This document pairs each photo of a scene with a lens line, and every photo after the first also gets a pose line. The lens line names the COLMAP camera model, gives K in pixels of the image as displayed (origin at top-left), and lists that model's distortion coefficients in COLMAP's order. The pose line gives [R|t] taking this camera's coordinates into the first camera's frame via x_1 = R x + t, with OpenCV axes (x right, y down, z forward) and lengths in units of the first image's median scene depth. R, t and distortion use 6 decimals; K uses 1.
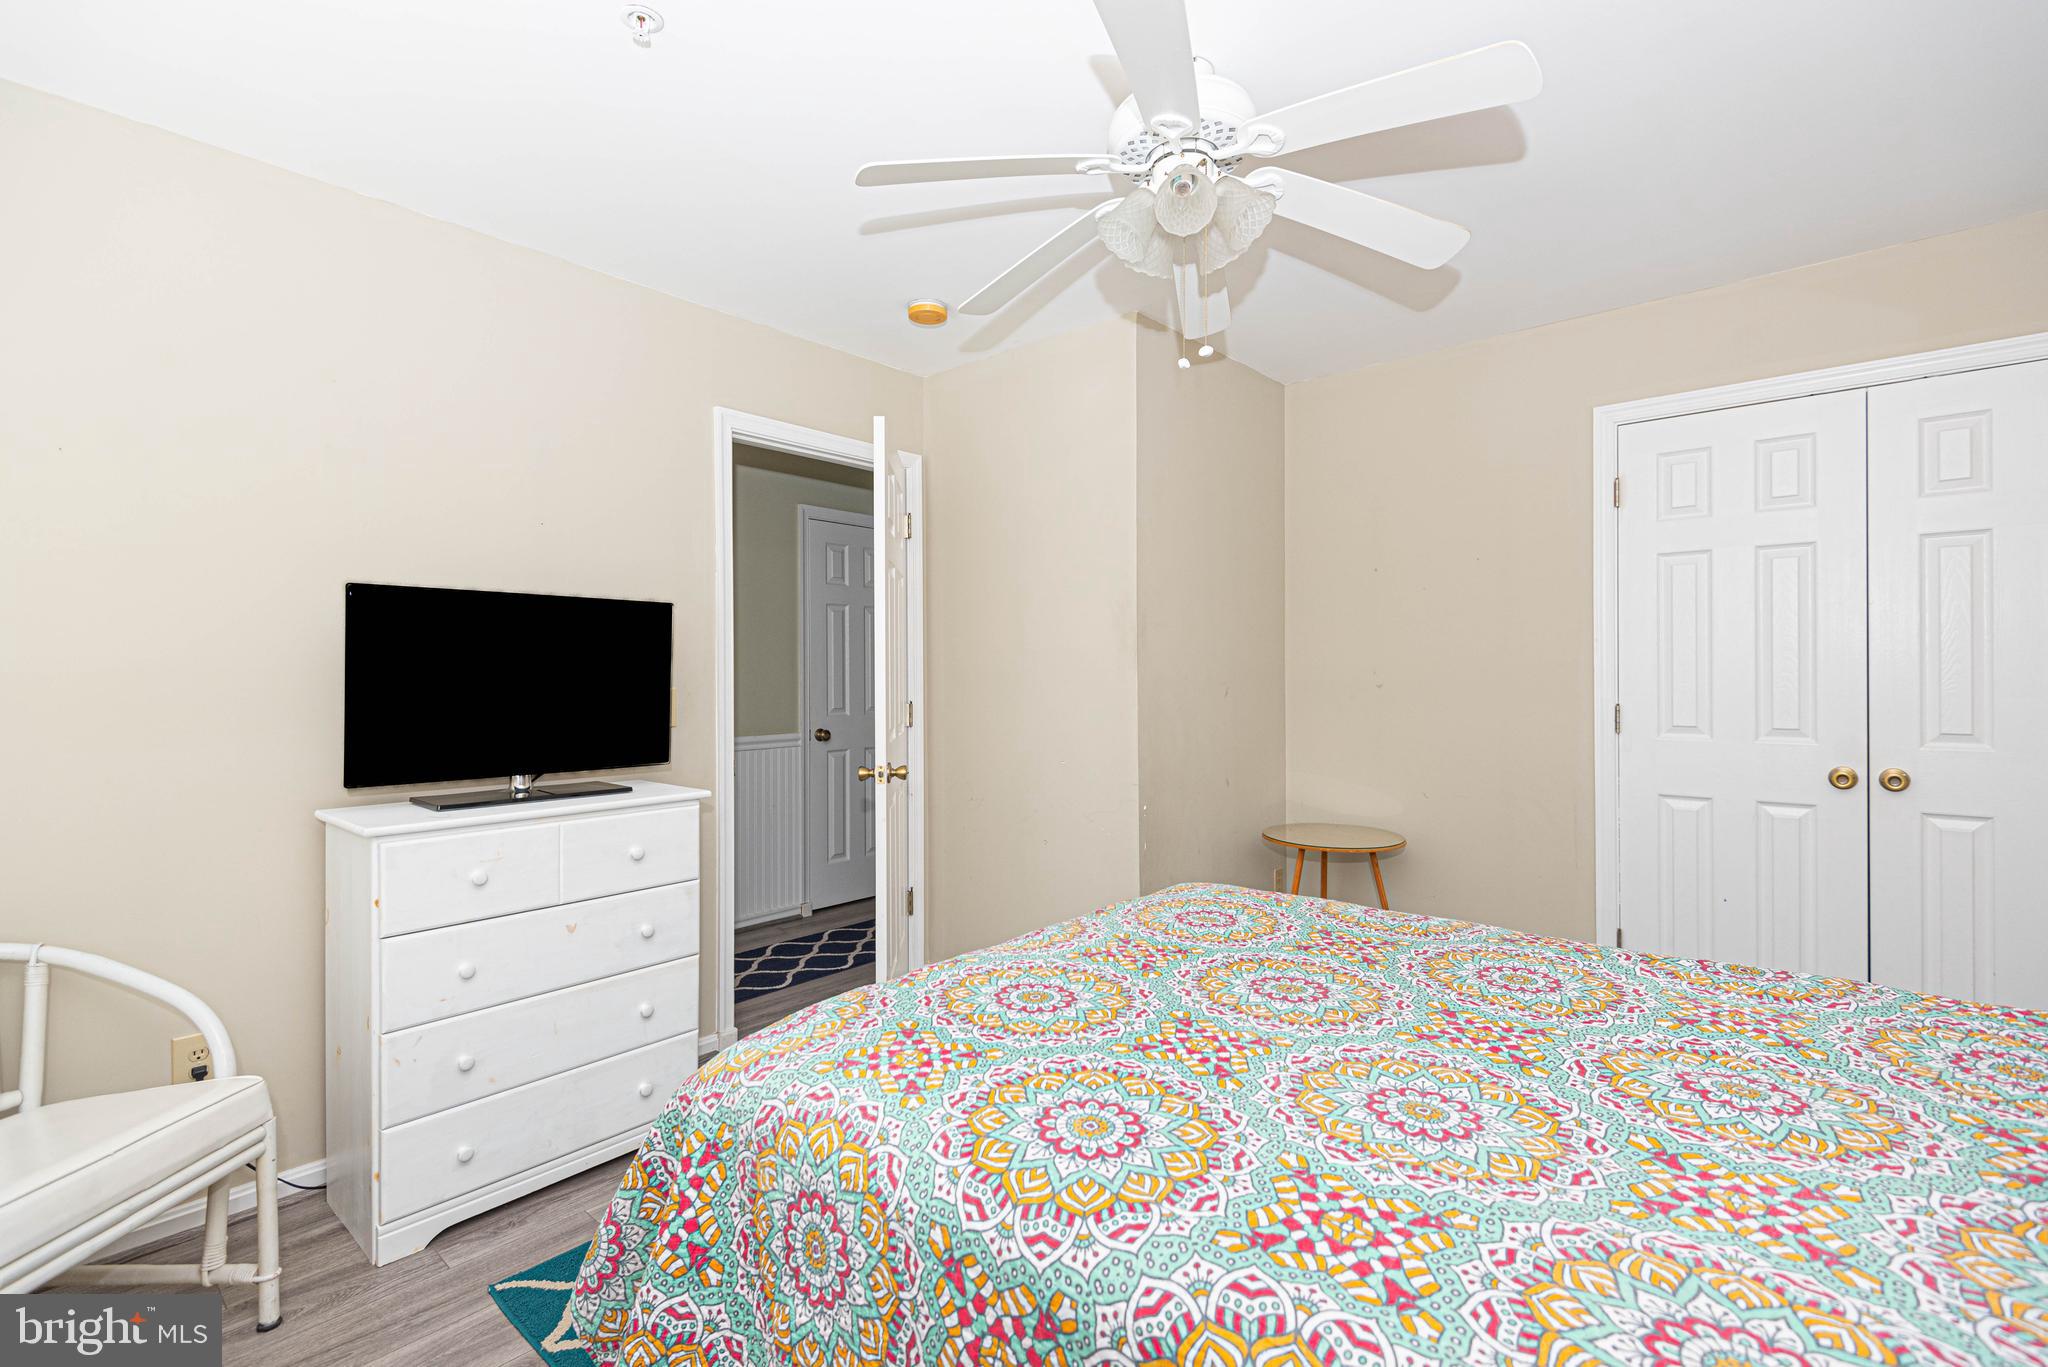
lens RADIAL K [[939.7, 0, 1030.4], [0, 939.7, 672.5], [0, 0, 1]] dist [0.035236, -0.025824]
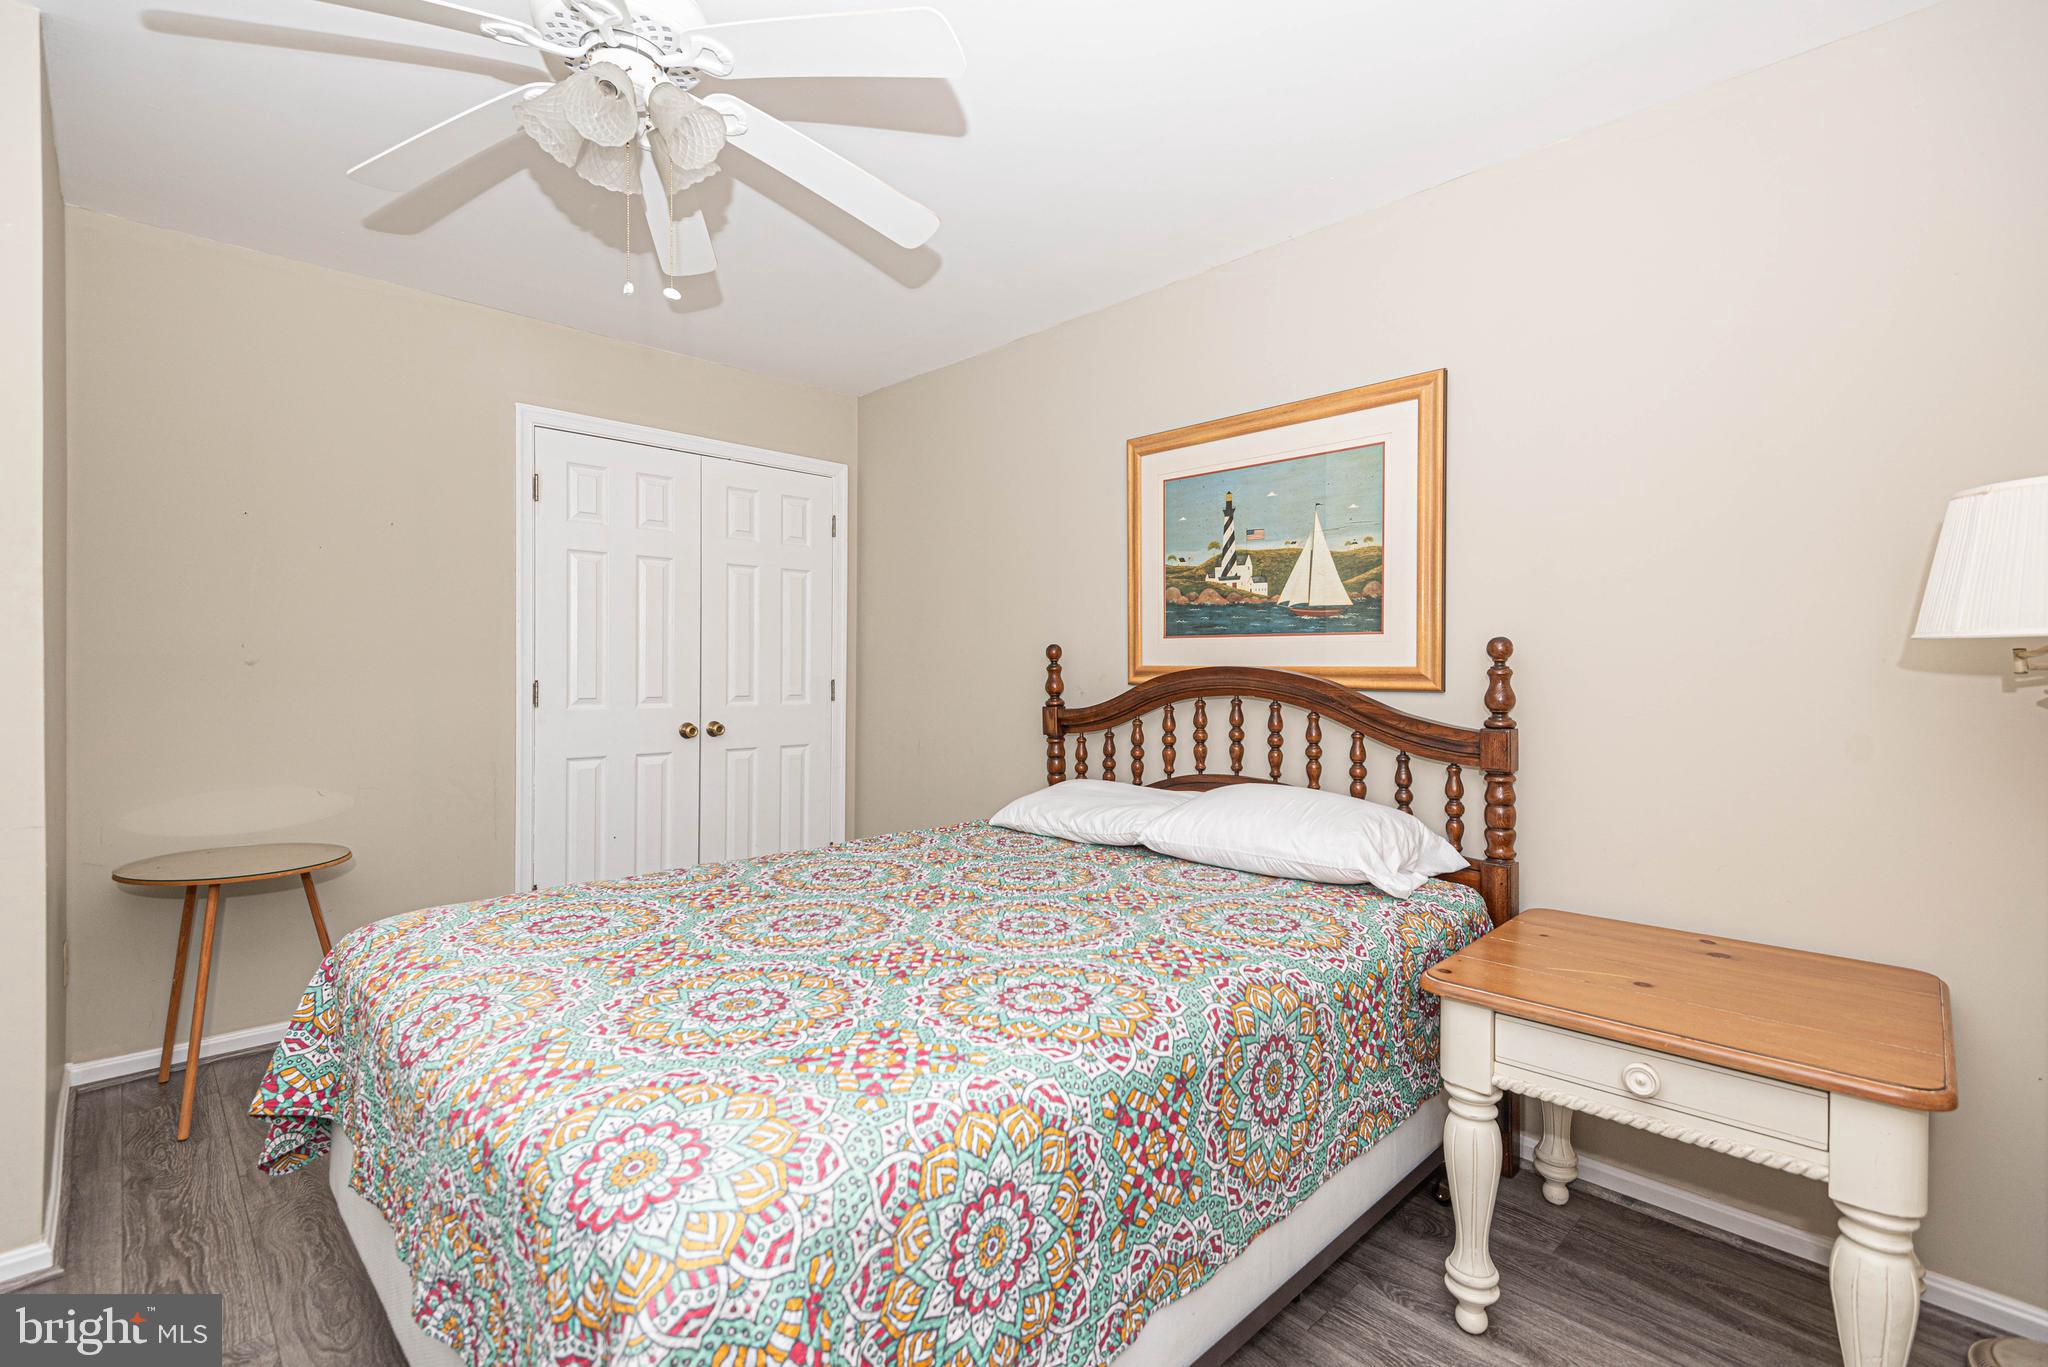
lens RADIAL K [[939.7, 0, 1030.4], [0, 939.7, 672.5], [0, 0, 1]] dist [0.035236, -0.025824]
pose [[0.084956, -0.005490, 0.996370, -1.171110], [-0.002319, 0.999981, 0.005708, 0.039121], [-0.996382, -0.002795, 0.084942, 0.901955]]
